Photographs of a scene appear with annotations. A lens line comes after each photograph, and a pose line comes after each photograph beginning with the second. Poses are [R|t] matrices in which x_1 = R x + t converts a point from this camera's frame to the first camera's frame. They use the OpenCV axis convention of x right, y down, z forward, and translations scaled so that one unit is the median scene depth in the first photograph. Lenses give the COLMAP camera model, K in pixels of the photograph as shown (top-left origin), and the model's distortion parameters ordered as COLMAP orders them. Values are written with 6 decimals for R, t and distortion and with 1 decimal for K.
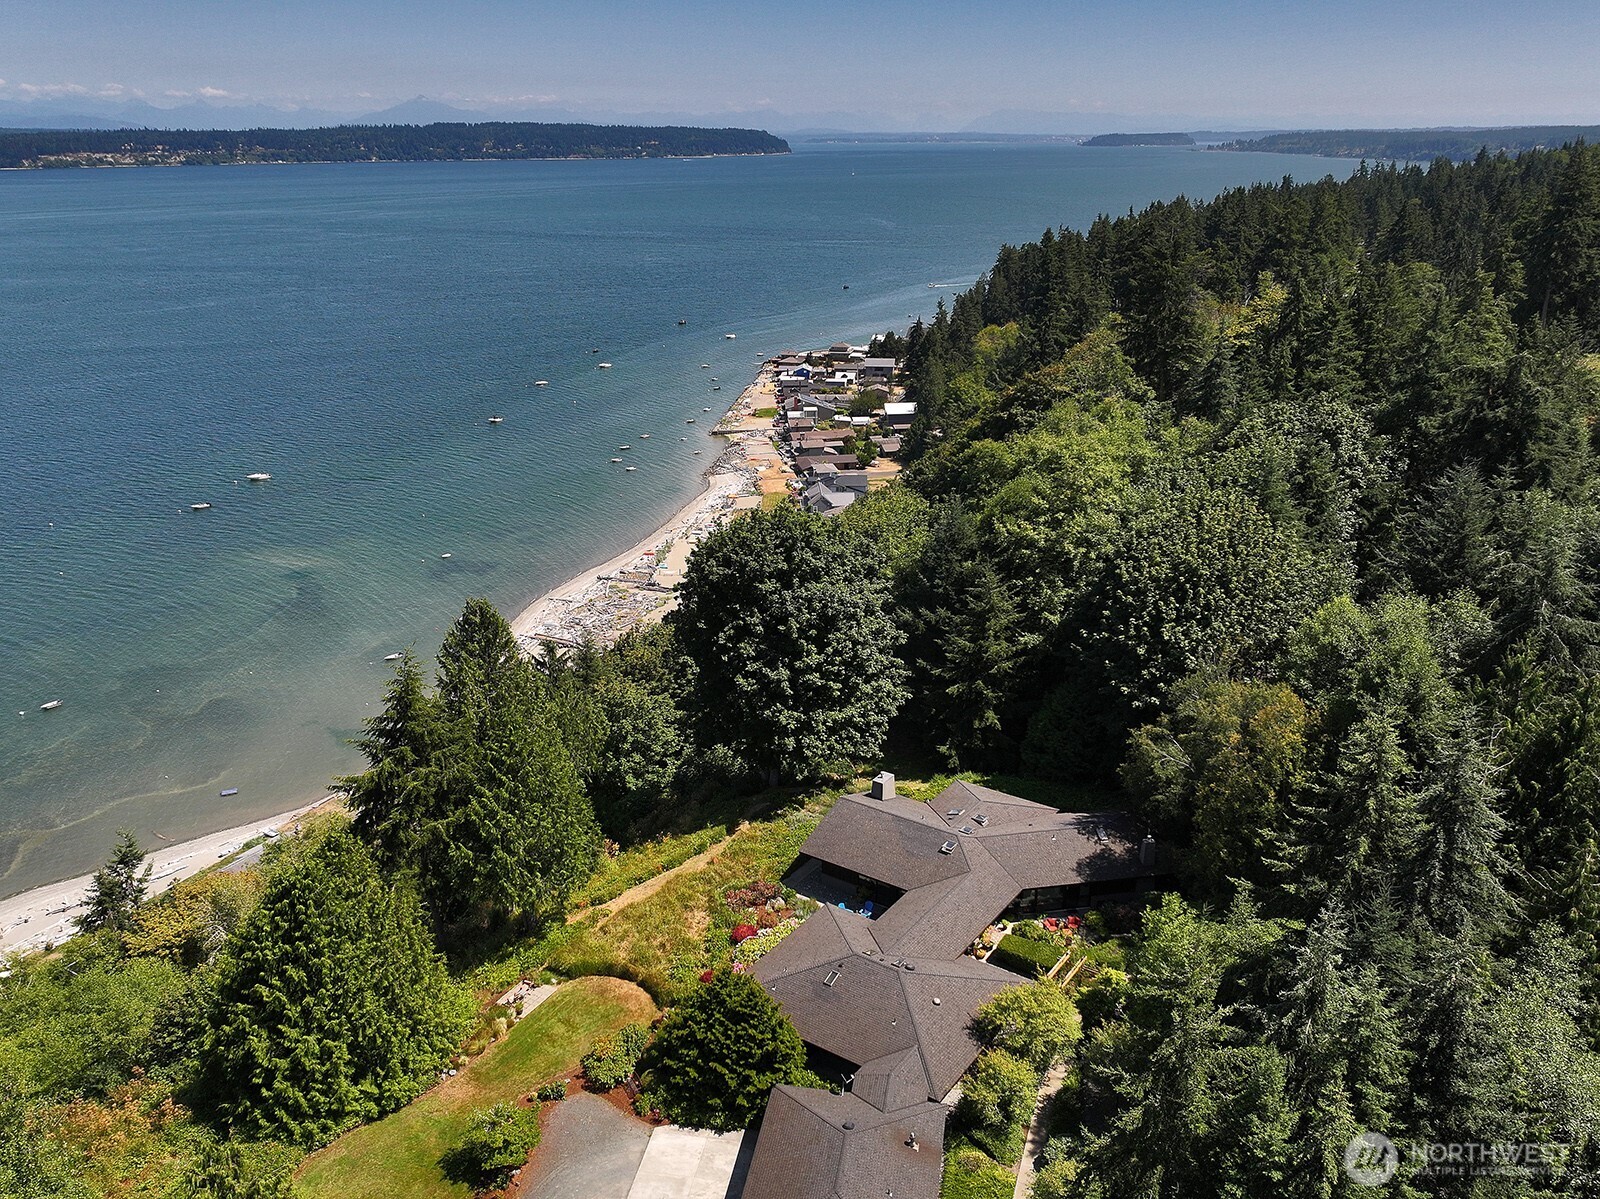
lens RADIAL K [[1279.7, 0, 800.0], [0, 1279.7, 599.5], [0, 0, 1]] dist [0.008616, -0.001802]
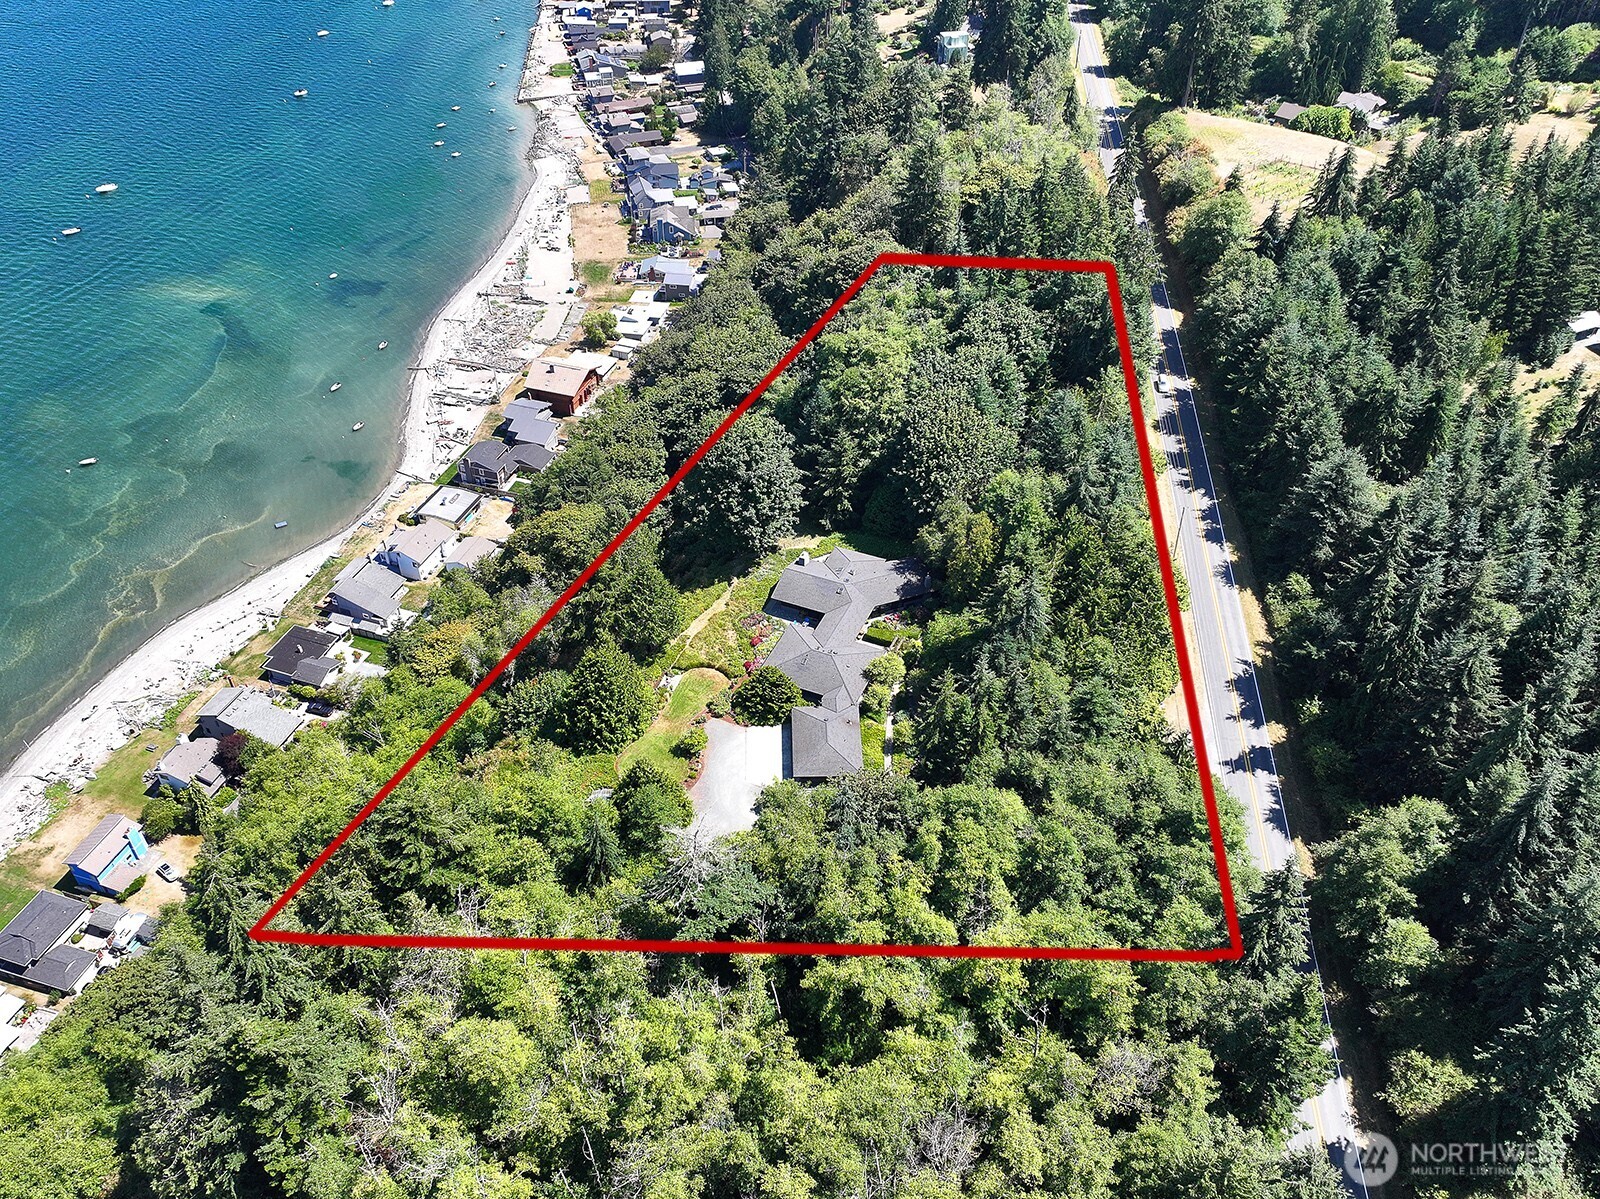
lens RADIAL K [[1279.7, 0, 800.0], [0, 1279.7, 599.5], [0, 0, 1]] dist [0.008616, -0.001802]
pose [[0.980377, -0.119295, 0.156941, -0.274932], [0.057011, 0.933670, 0.353569, -0.527517], [-0.188710, -0.337683, 0.922149, -0.938772]]
